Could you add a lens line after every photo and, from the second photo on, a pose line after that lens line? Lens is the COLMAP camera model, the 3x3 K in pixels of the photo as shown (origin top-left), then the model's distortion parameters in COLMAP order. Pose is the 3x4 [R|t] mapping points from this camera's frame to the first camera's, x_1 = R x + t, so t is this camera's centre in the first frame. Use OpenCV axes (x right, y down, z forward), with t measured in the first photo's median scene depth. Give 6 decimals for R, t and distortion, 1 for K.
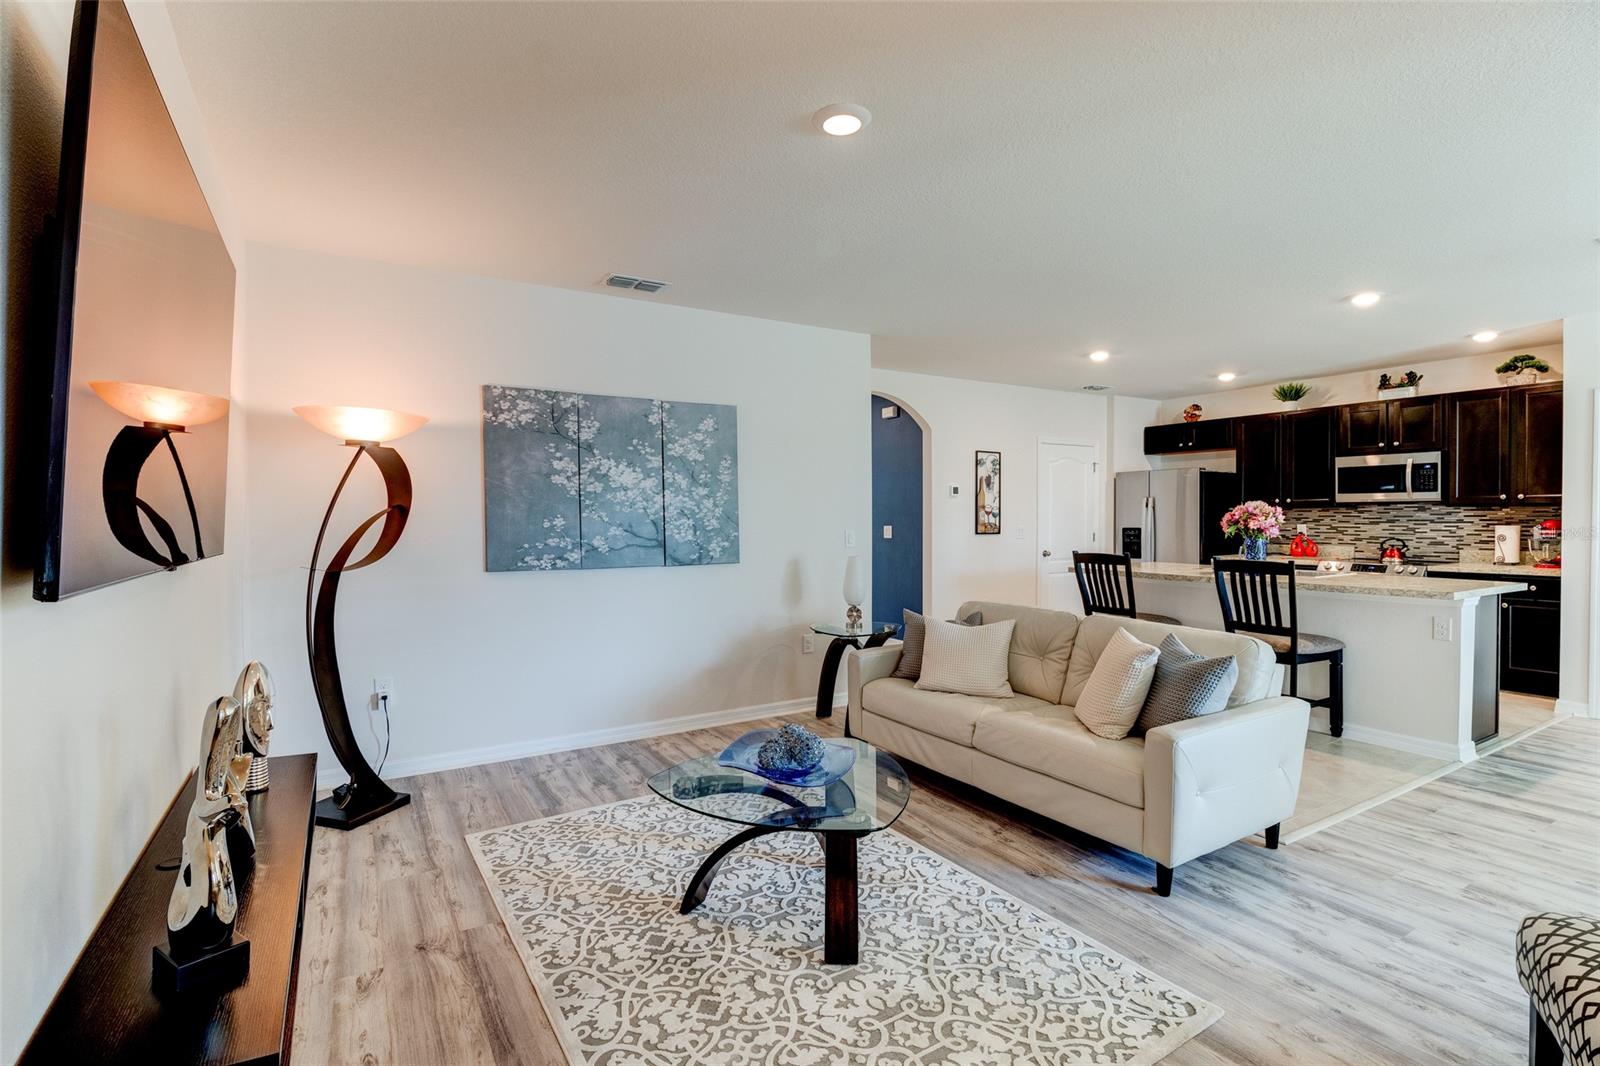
lens RADIAL K [[752.7, 0, 795.3], [0, 752.7, 529.4], [0, 0, 1]] dist [0.003756, -0.011910]
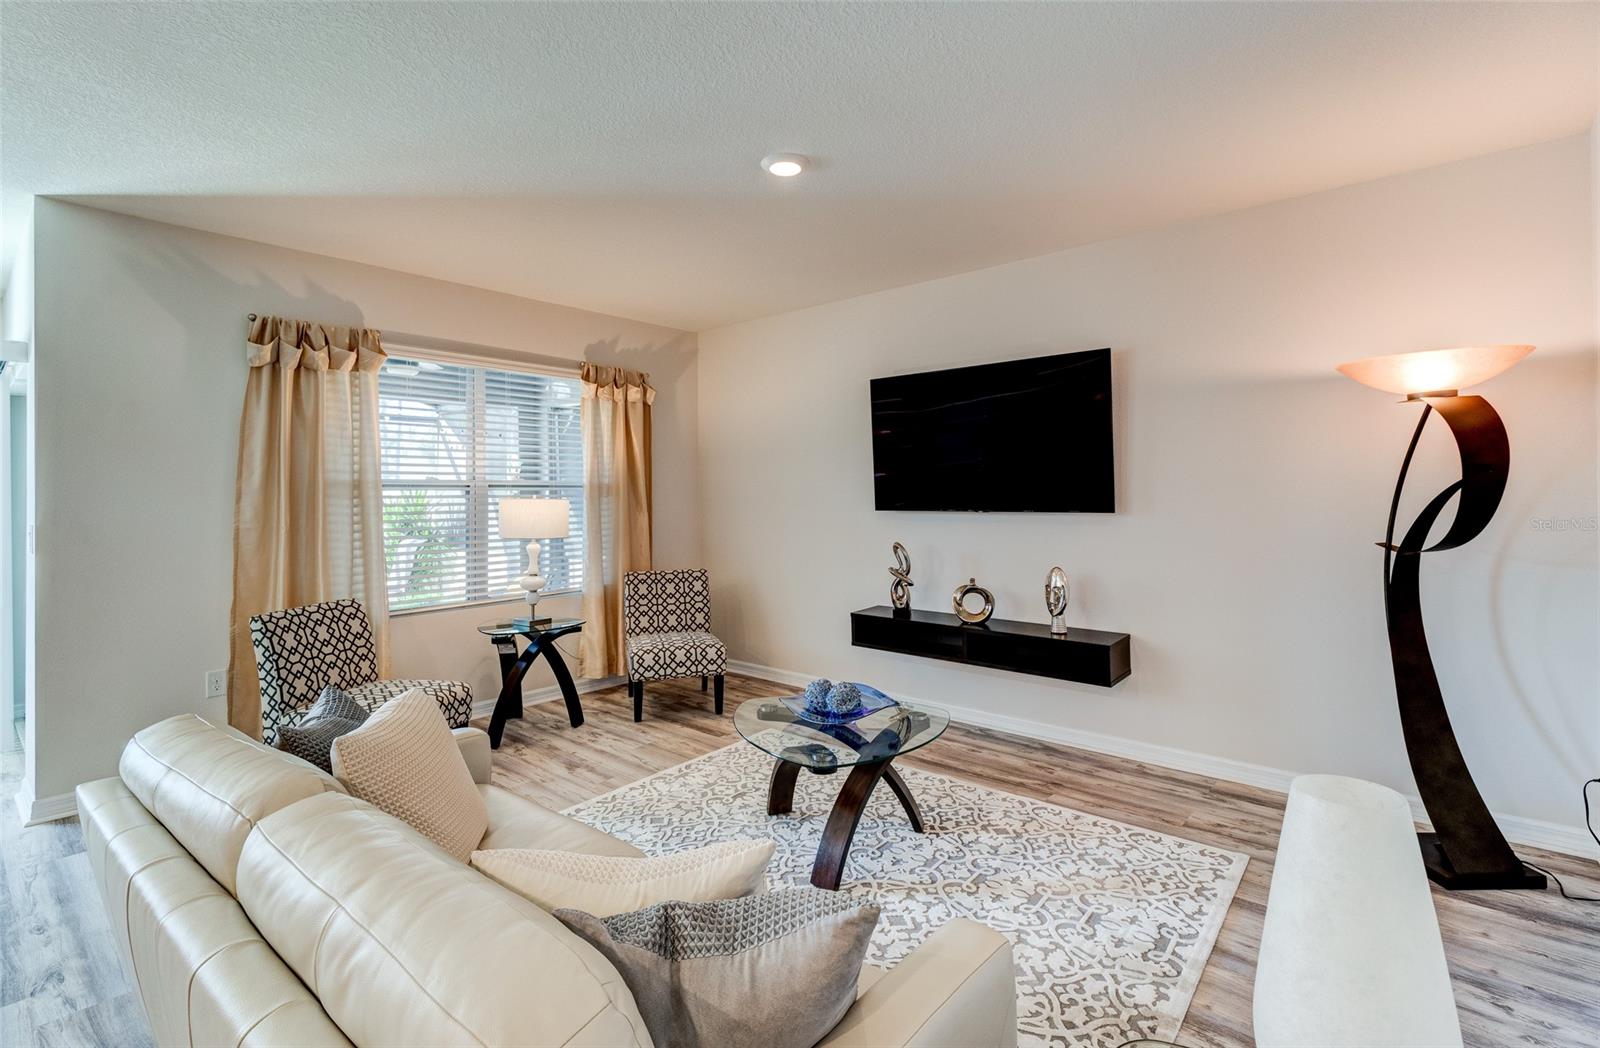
lens RADIAL K [[746.3, 0, 795.7], [0, 746.3, 486.5], [0, 0, 1]] dist [0.003965, -0.000110]
pose [[-0.950374, 0.008090, -0.311004, 0.220765], [0.005649, 0.999946, 0.008749, -0.022076], [0.311058, 0.006558, -0.950368, 1.117734]]
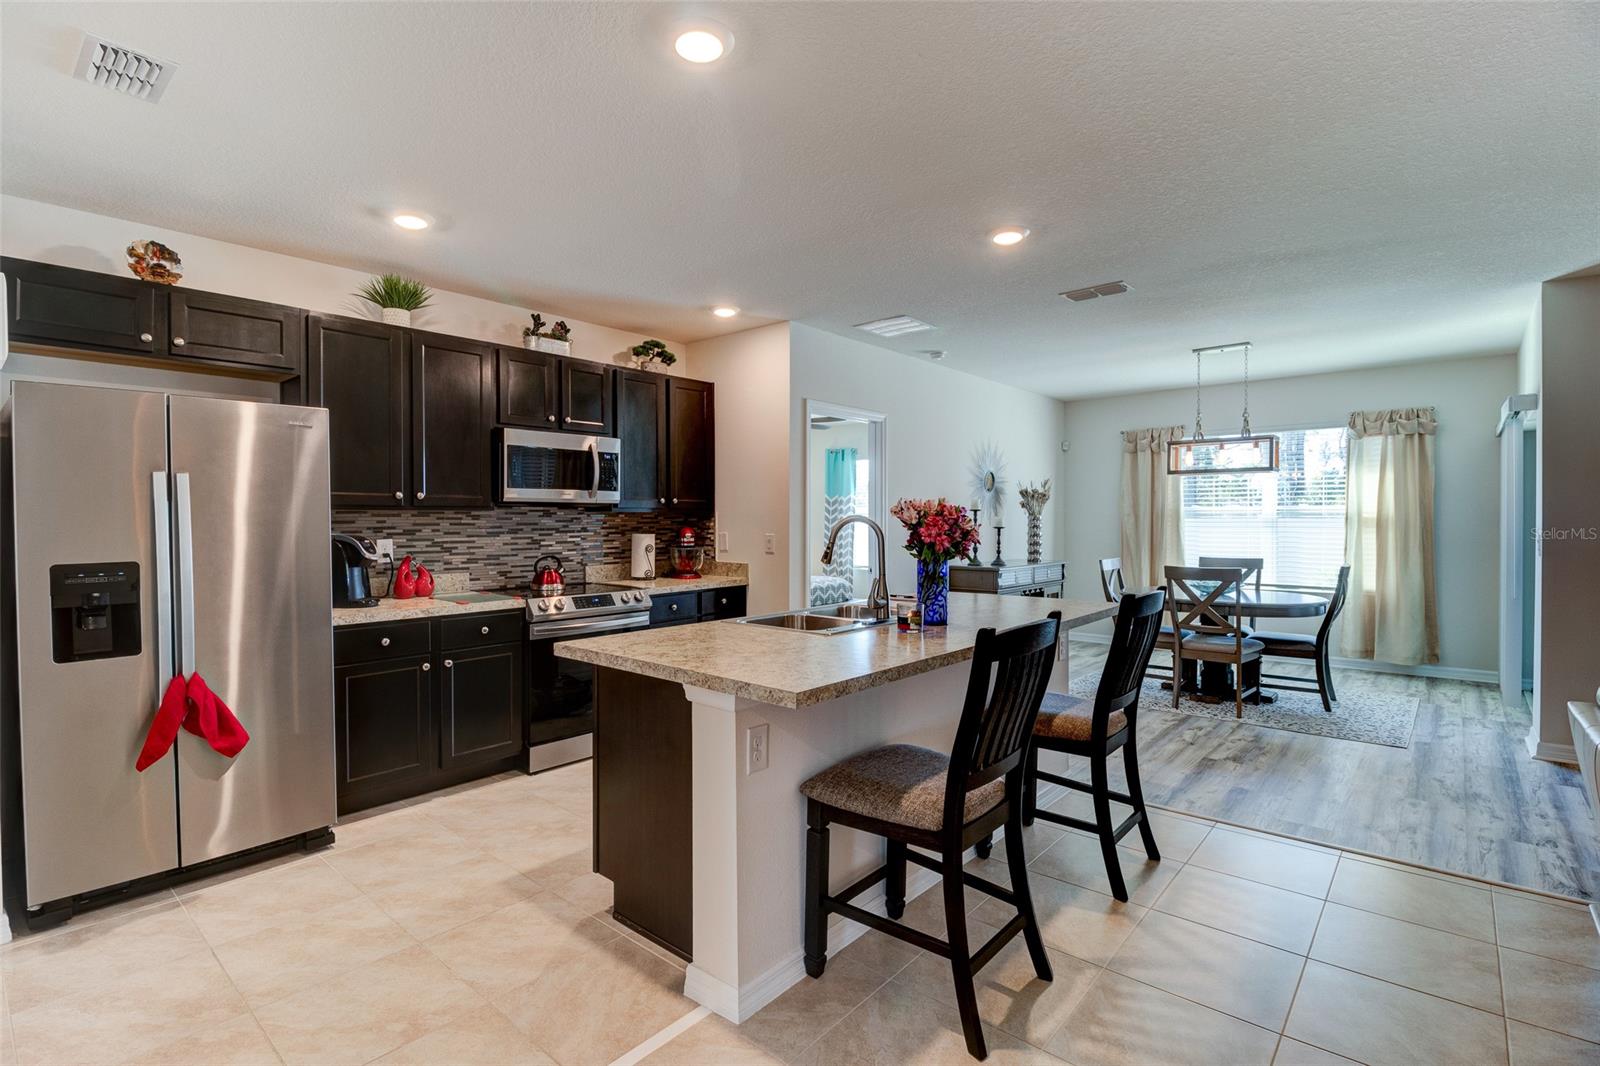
lens RADIAL K [[753.6, 0, 792.7], [0, 753.6, 527.7], [0, 0, 1]] dist [0.005556, -0.010345]
pose [[-0.306820, -0.007196, 0.951740, 0.089857], [0.020515, 0.999689, 0.014172, -0.026437], [-0.951546, 0.023873, -0.306577, 1.377991]]
